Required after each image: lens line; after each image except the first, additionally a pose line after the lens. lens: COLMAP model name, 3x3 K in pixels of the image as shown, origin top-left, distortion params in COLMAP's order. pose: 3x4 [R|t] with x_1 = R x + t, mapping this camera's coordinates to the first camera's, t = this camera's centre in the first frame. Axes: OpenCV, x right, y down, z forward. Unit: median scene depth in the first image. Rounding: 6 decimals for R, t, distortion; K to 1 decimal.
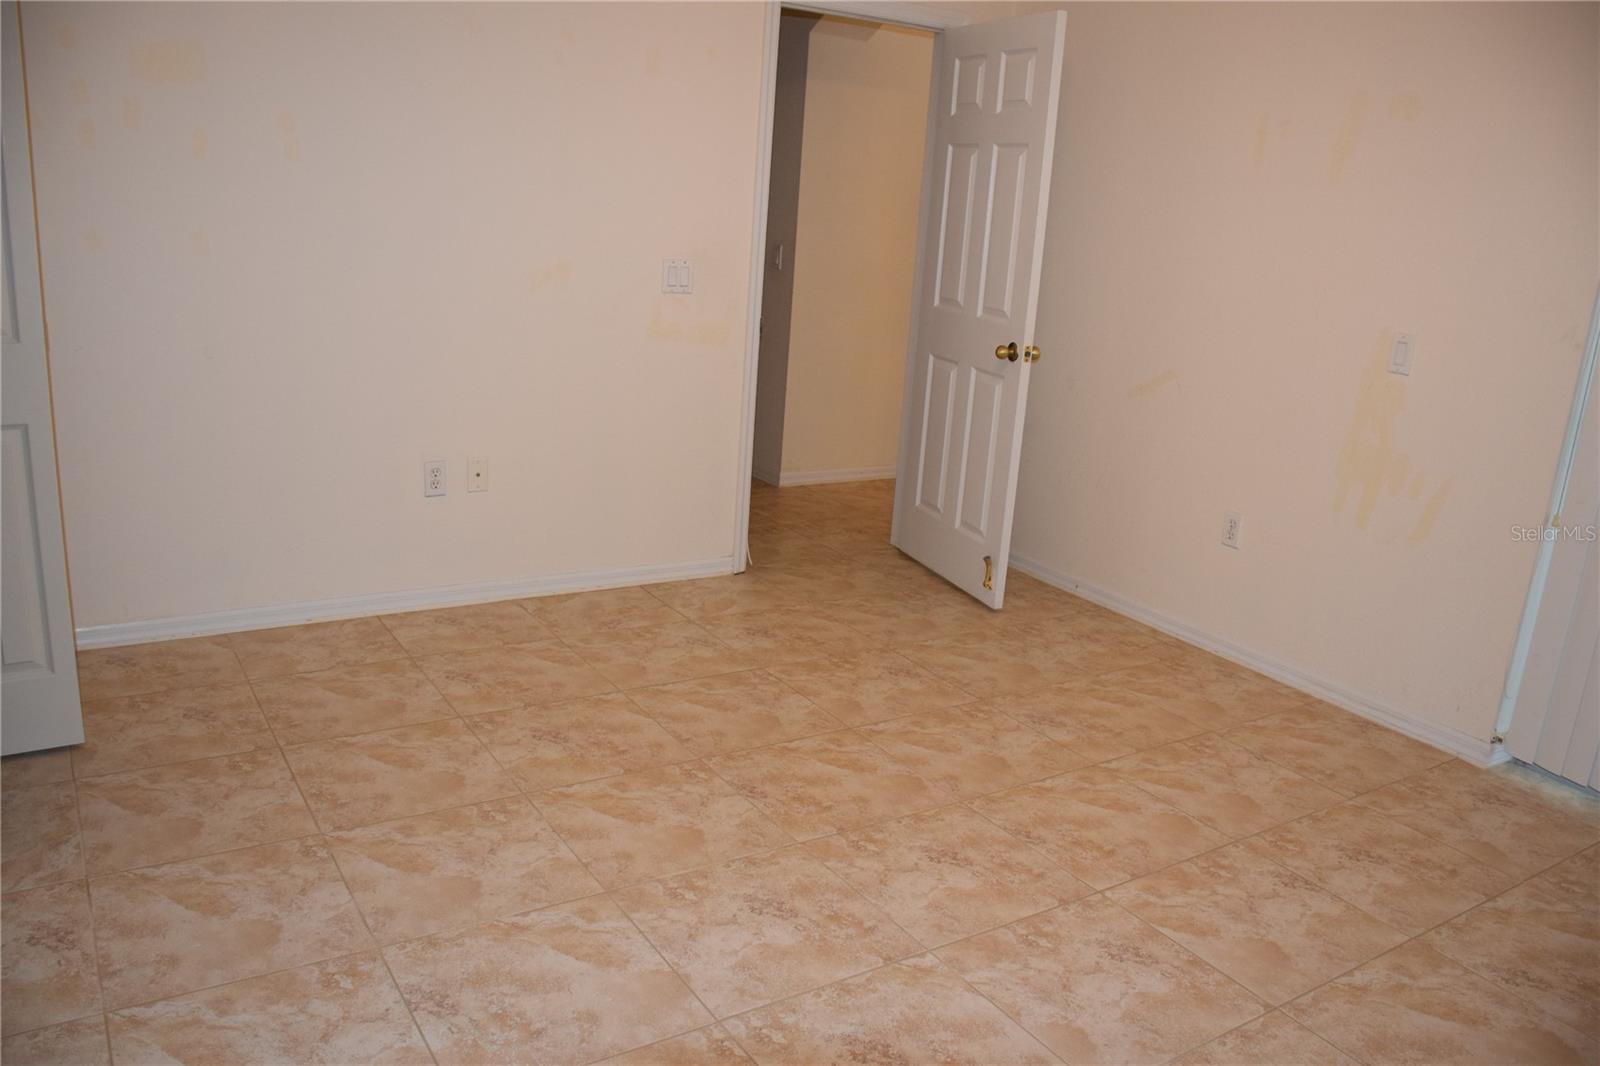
lens RADIAL K [[1228.3, 0, 797.0], [0, 1228.3, 547.9], [0, 0, 1]] dist [-0.166270, 0.107064]
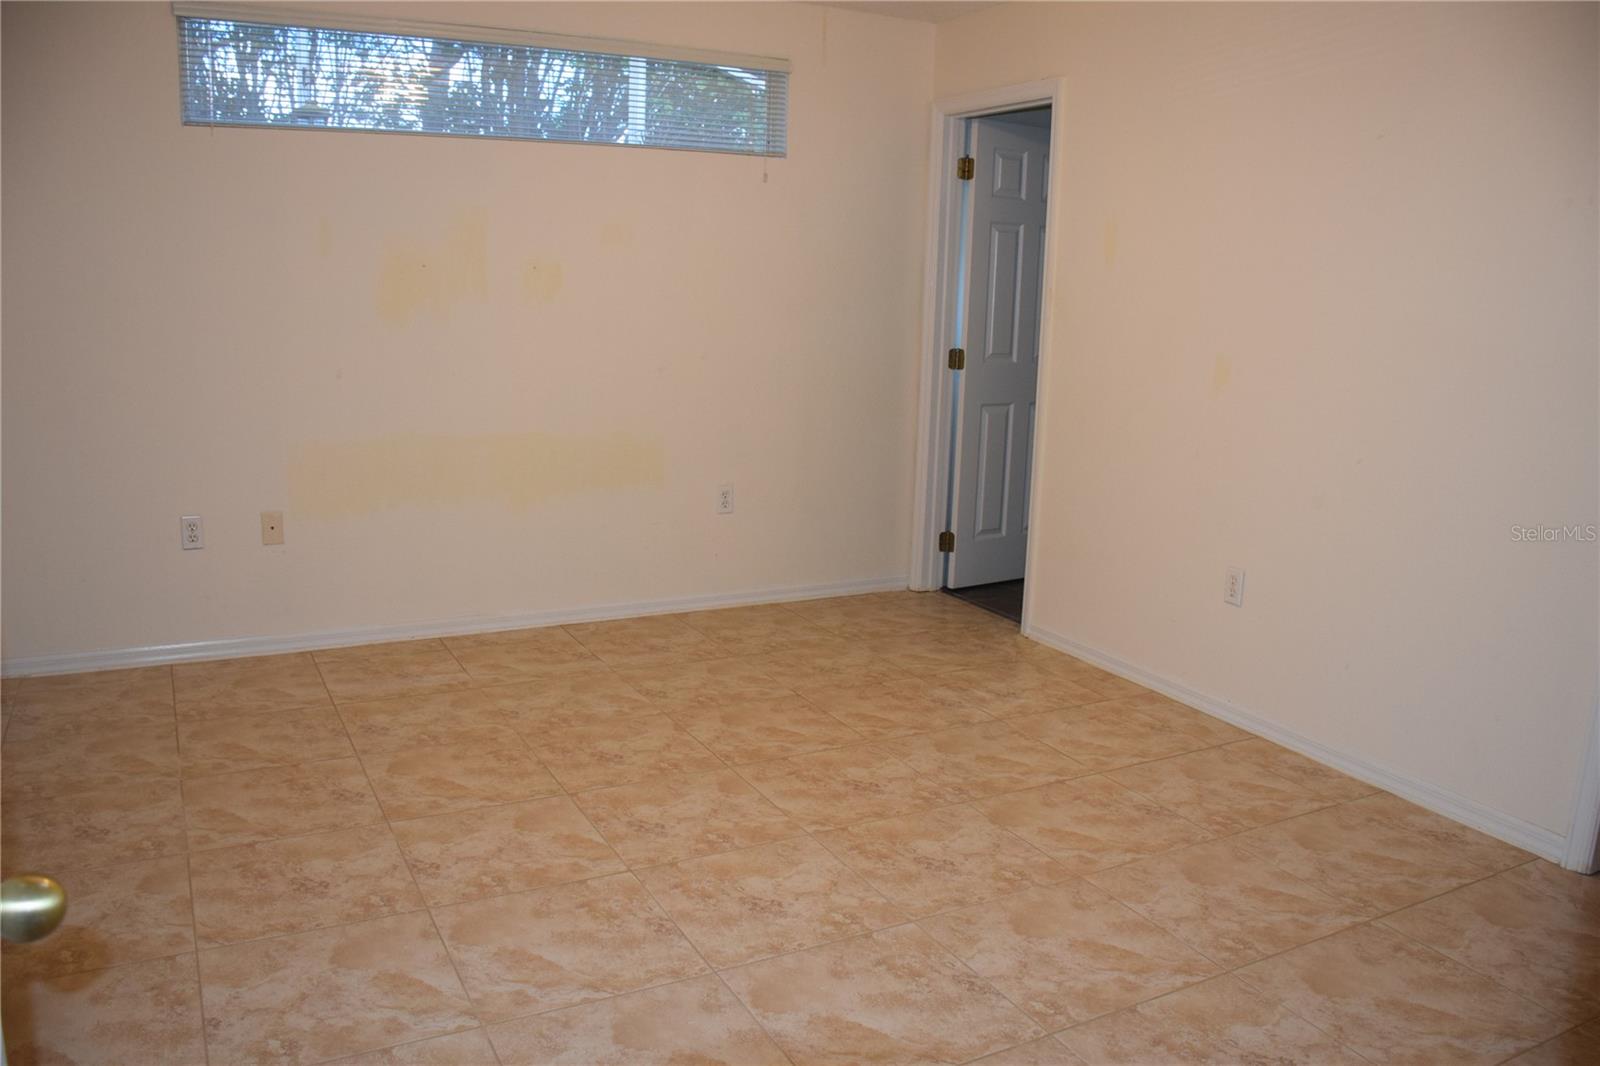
lens RADIAL K [[1228.3, 0, 797.0], [0, 1228.3, 547.9], [0, 0, 1]] dist [-0.166270, 0.107064]
pose [[-0.991844, -0.113451, 0.058096, 0.071729], [-0.071366, 0.871951, 0.484365, -0.478371], [-0.105608, 0.476268, -0.872935, 1.720251]]
